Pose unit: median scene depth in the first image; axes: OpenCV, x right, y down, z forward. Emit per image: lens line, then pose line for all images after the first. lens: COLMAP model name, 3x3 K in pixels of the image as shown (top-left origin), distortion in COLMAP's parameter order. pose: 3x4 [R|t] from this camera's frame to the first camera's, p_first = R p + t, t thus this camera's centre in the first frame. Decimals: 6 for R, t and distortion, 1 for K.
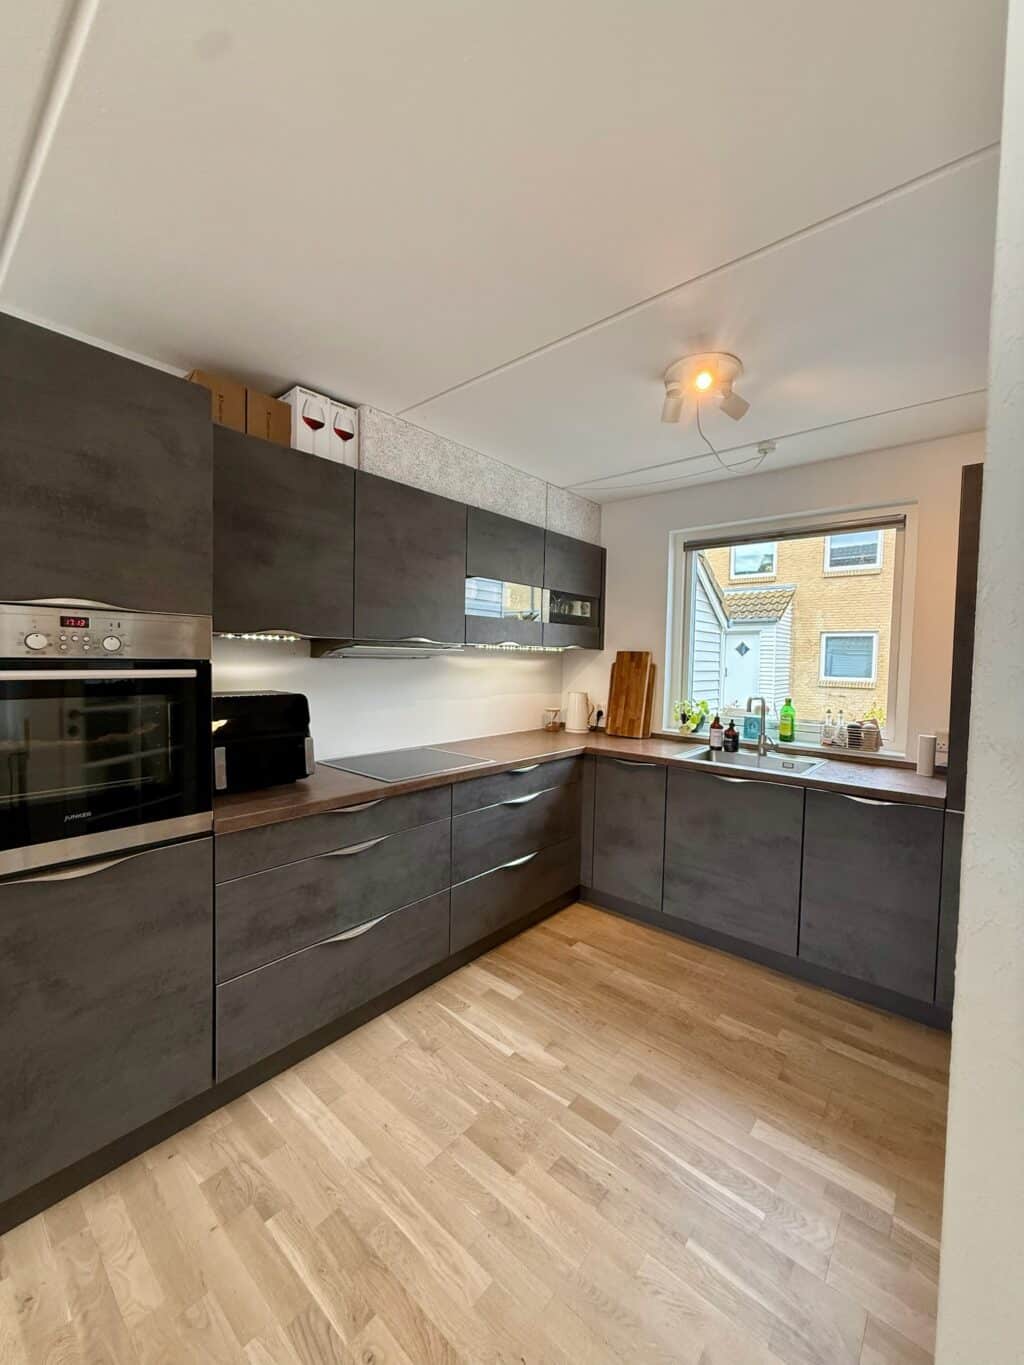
lens RADIAL K [[542.7, 0, 512.0], [0, 542.7, 682.5], [0, 0, 1]] dist [0.001353, 0.000397]
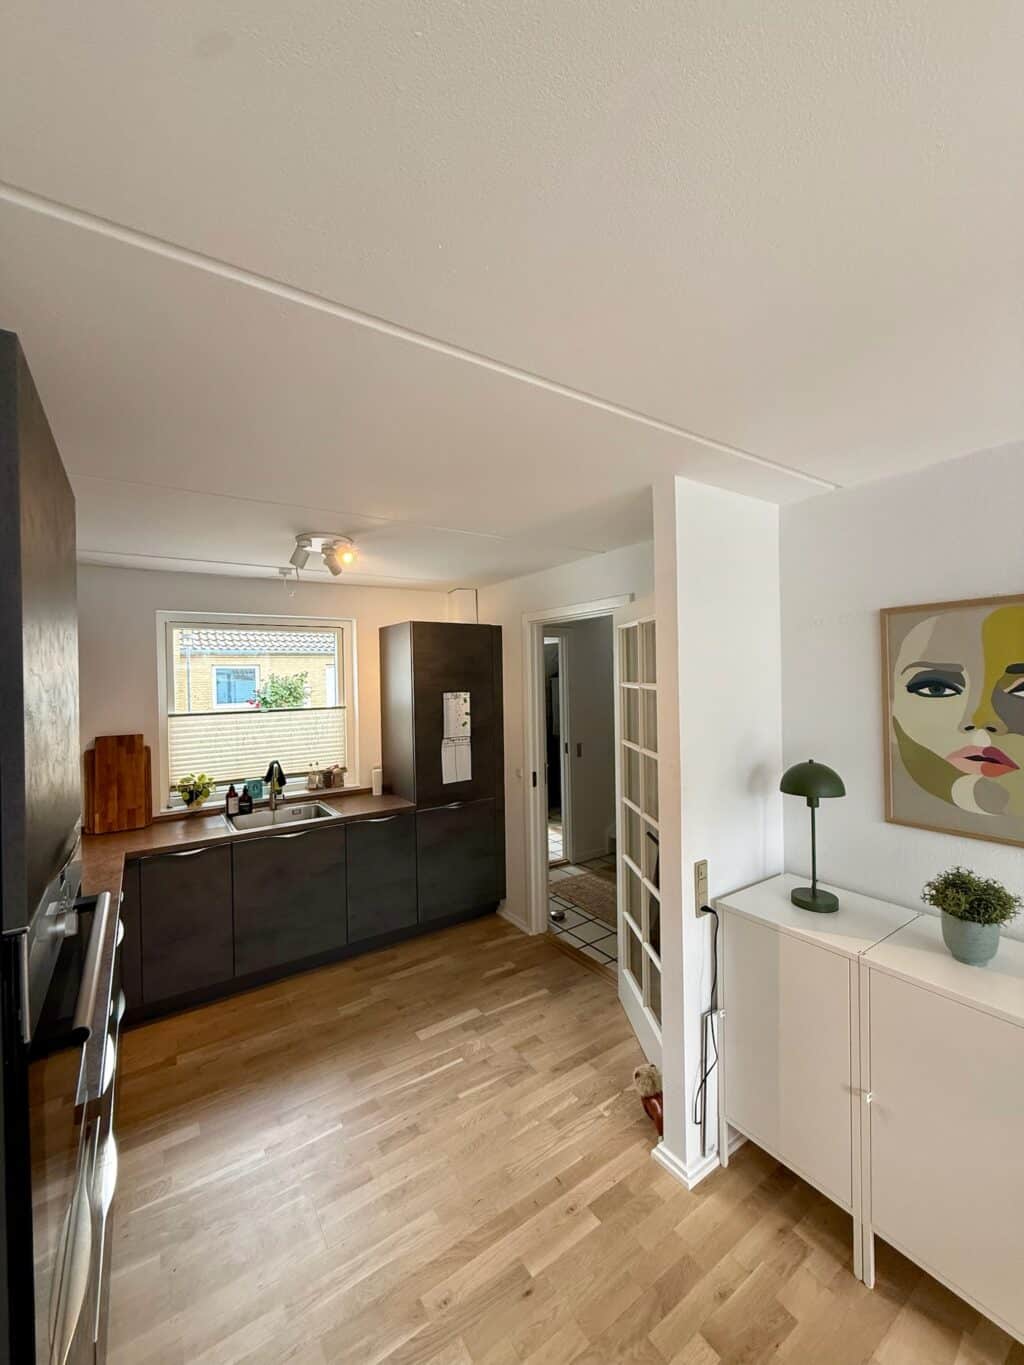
lens RADIAL K [[542.7, 0, 512.0], [0, 542.7, 682.5], [0, 0, 1]] dist [0.001353, 0.000397]
pose [[0.261768, -0.040777, 0.964269, -0.768365], [0.067883, 0.997411, 0.023750, -0.195394], [-0.962740, 0.059240, 0.263859, 0.185635]]
